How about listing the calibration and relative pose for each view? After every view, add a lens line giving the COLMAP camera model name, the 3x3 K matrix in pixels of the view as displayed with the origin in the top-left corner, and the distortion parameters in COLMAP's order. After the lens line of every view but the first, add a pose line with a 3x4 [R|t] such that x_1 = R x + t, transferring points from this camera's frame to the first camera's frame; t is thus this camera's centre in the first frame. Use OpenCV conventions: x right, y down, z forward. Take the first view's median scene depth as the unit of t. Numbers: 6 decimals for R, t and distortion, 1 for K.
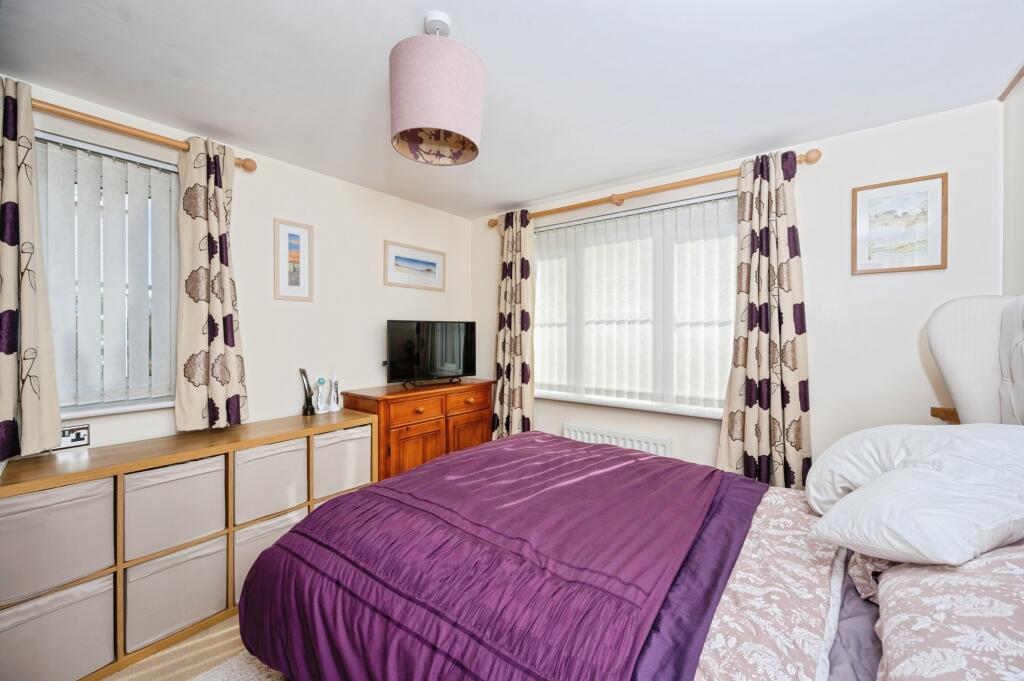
lens RADIAL K [[405.5, 0, 512.0], [0, 405.5, 340.5], [0, 0, 1]] dist [0.000309, 0.000023]
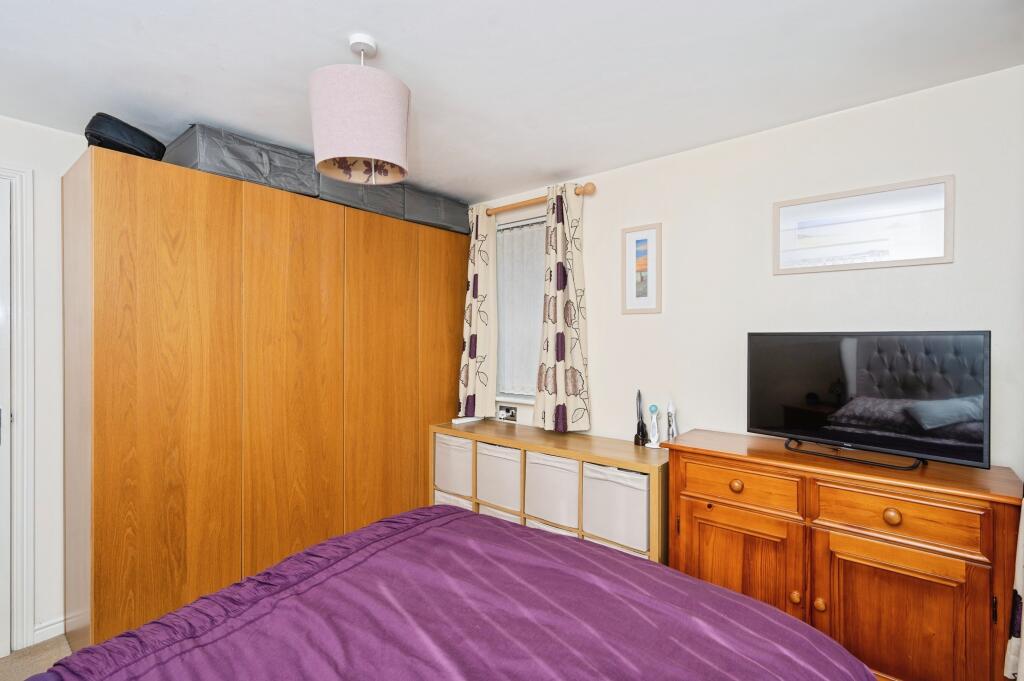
lens RADIAL K [[484.2, 0, 512.0], [0, 484.2, 340.5], [0, 0, 1]] dist [-0.000441, 0.000001]
pose [[-0.061878, 0.001647, -0.998082, 0.541878], [-0.029810, 0.999549, 0.003497, -0.035217], [0.997638, 0.029970, -0.061801, 0.787030]]
